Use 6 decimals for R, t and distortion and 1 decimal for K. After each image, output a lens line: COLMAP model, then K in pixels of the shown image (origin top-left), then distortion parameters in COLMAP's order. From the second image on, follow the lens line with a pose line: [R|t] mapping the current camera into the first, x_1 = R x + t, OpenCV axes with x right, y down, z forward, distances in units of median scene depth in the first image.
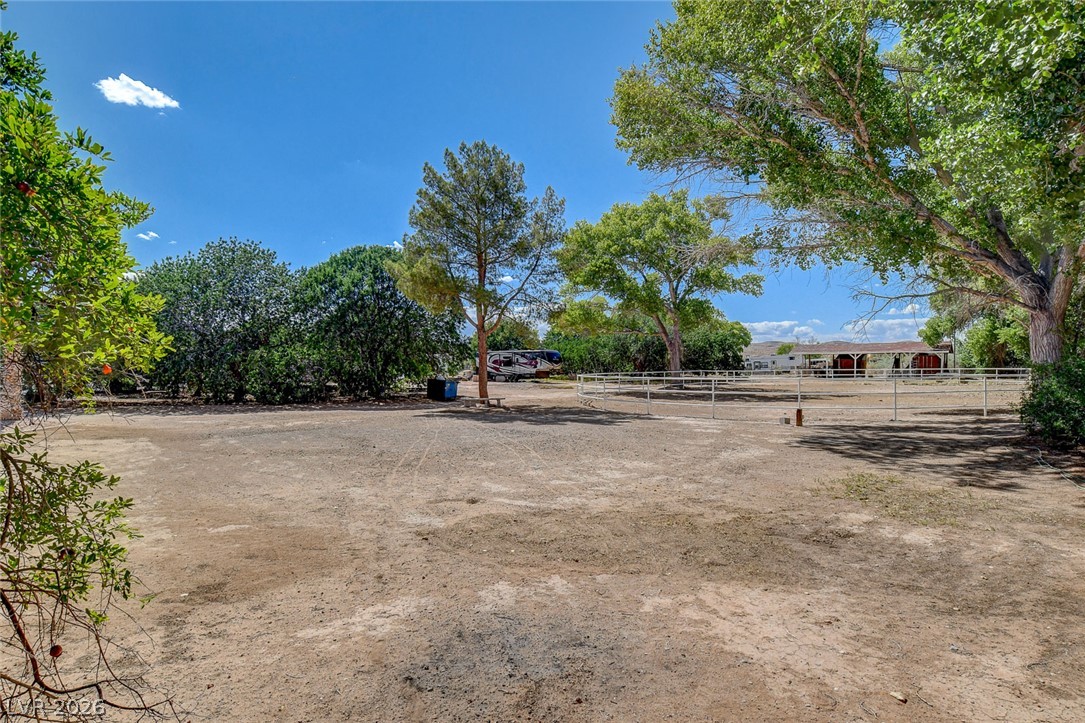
lens RADIAL K [[591.9, 0, 542.5], [0, 591.9, 361.5], [0, 0, 1]] dist [-0.002403, -0.000554]
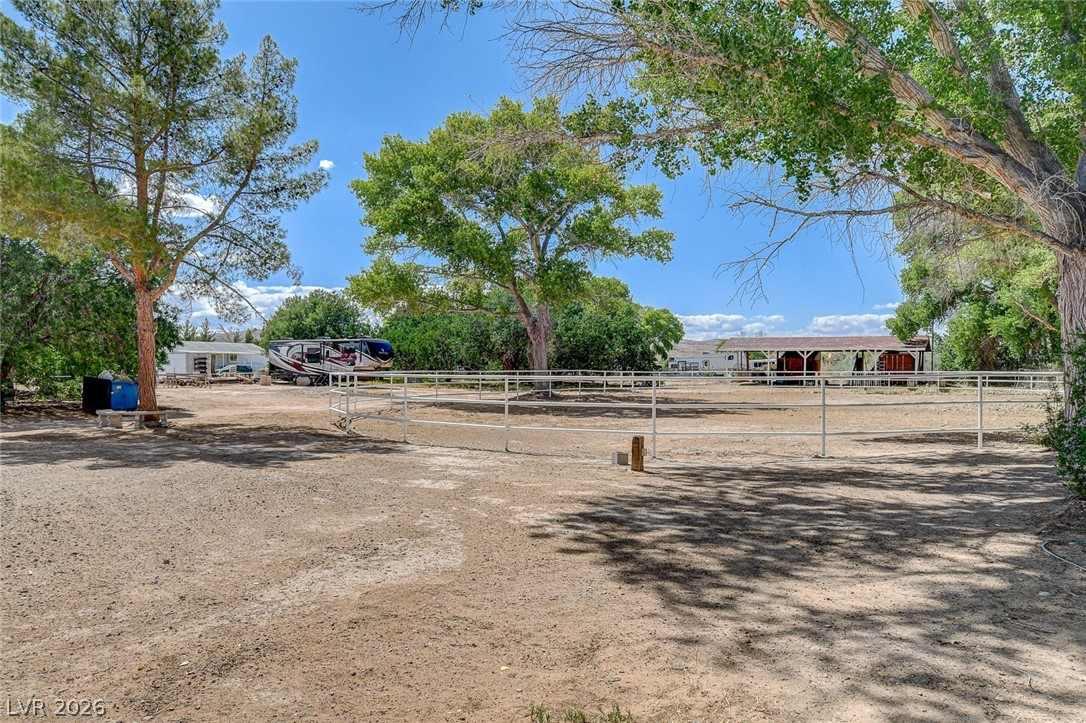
lens RADIAL K [[755.8, 0, 543.0], [0, 755.8, 361.5], [0, 0, 1]] dist [-0.001130, 0.059952]
pose [[0.991173, 0.011196, 0.132098, 0.110263], [-0.010999, 0.999937, -0.002218, 0.007642], [-0.132114, 0.000745, 0.991234, 0.153218]]
